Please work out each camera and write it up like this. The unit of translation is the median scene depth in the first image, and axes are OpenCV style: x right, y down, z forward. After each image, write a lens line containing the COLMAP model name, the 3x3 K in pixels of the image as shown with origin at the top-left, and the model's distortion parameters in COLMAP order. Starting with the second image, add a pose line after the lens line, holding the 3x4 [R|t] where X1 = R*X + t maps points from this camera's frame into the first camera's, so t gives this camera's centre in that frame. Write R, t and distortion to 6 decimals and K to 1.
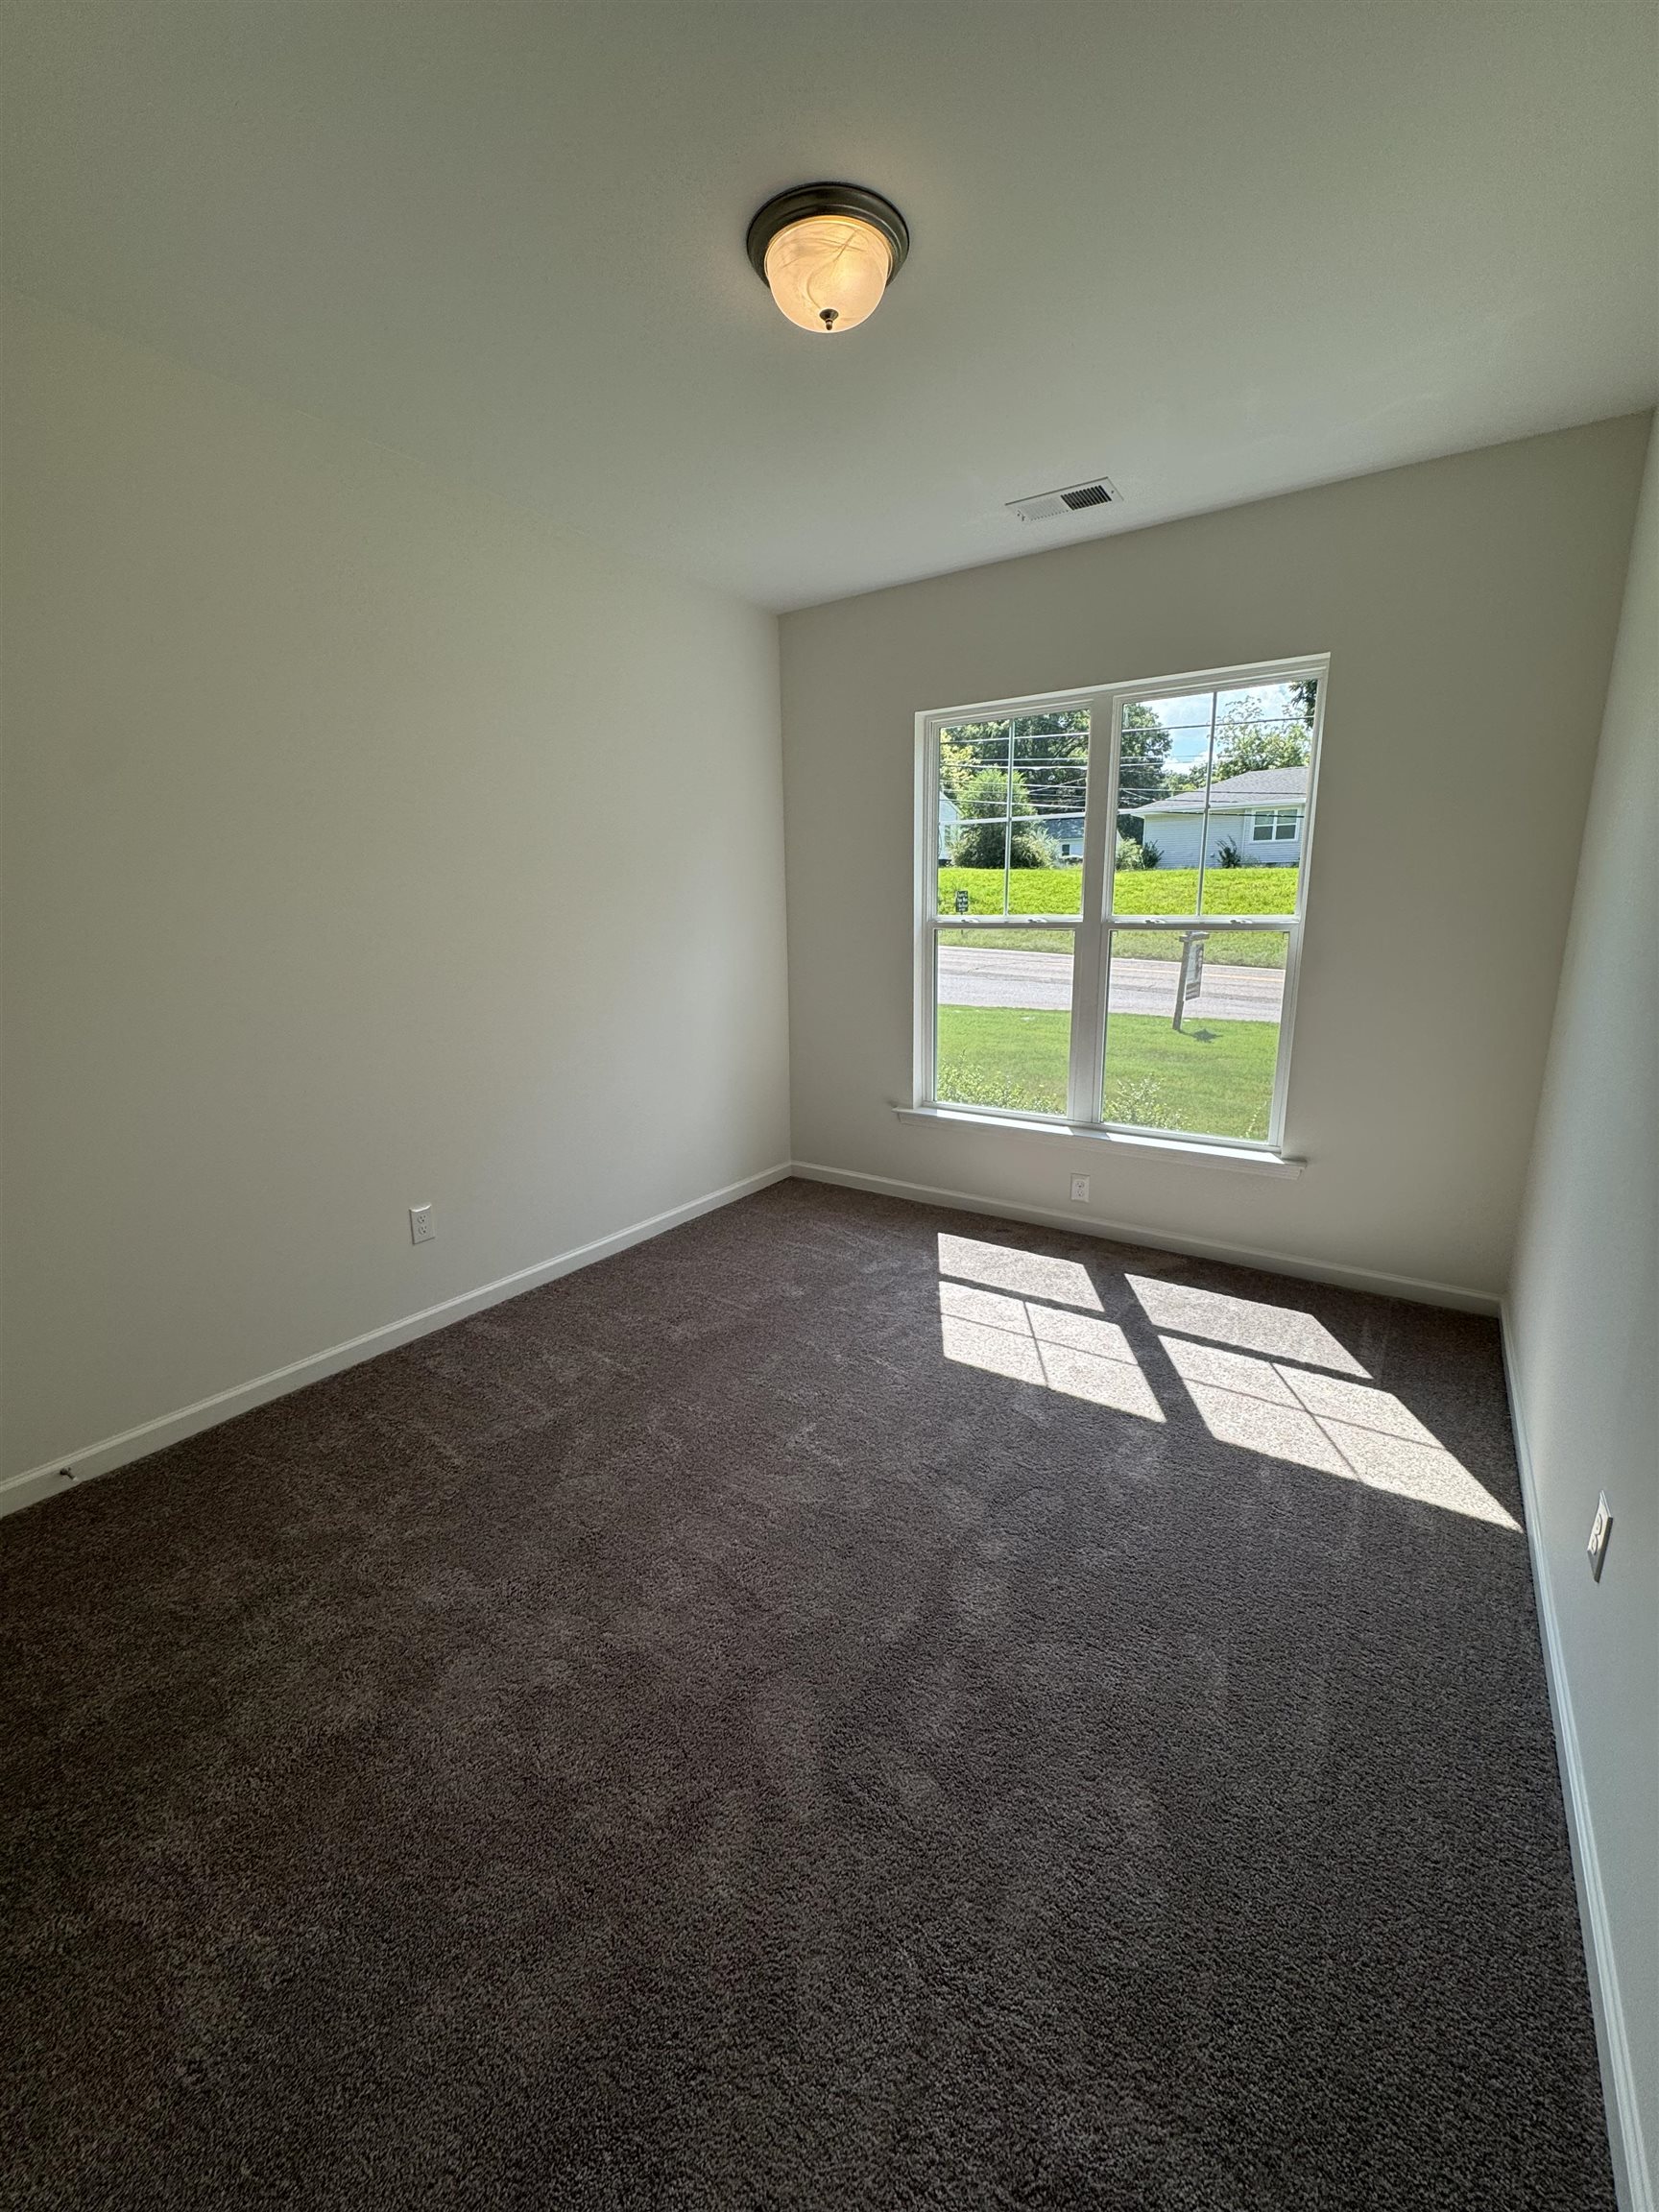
lens RADIAL K [[886.0, 0, 831.7], [0, 886.0, 1107.0], [0, 0, 1]] dist [0.002450, 0.000215]
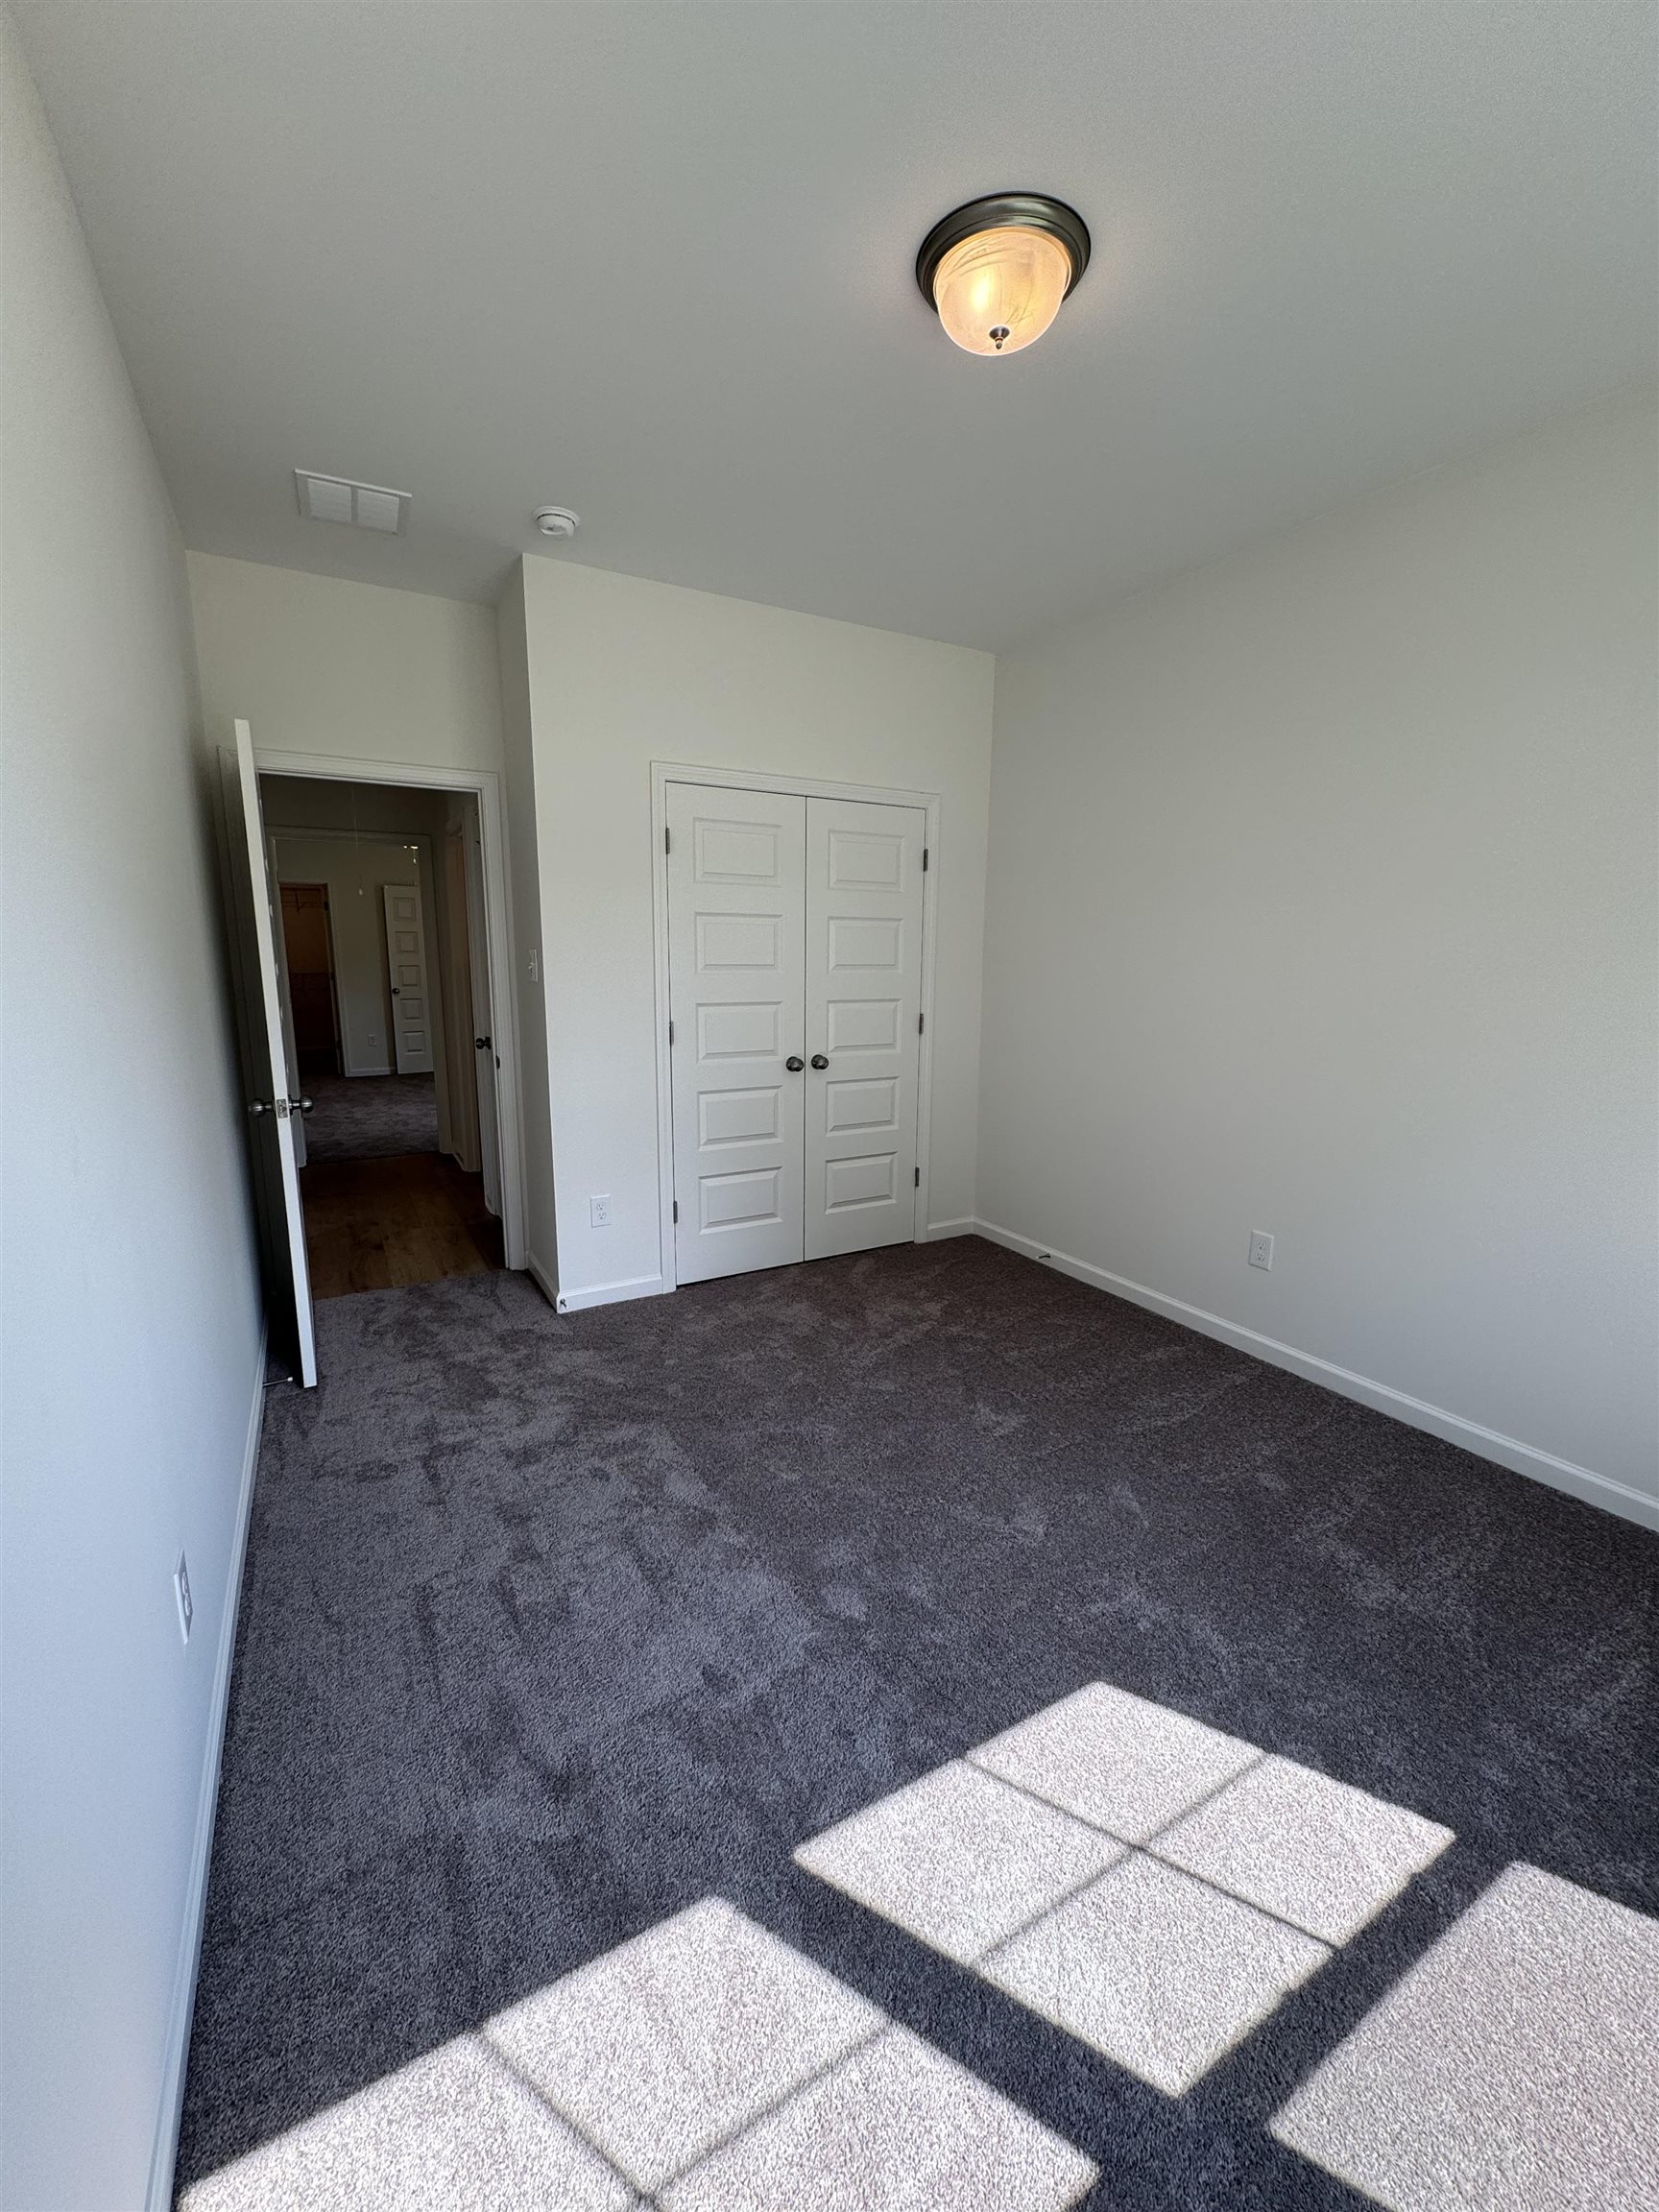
lens RADIAL K [[886.0, 0, 833.6], [0, 886.0, 1107.2], [0, 0, 1]] dist [0.002450, 0.000215]
pose [[-0.421733, 0.183955, -0.887864, 0.604976], [-0.201819, 0.935595, 0.289708, -0.213455], [0.883974, 0.301367, -0.357446, 0.826732]]
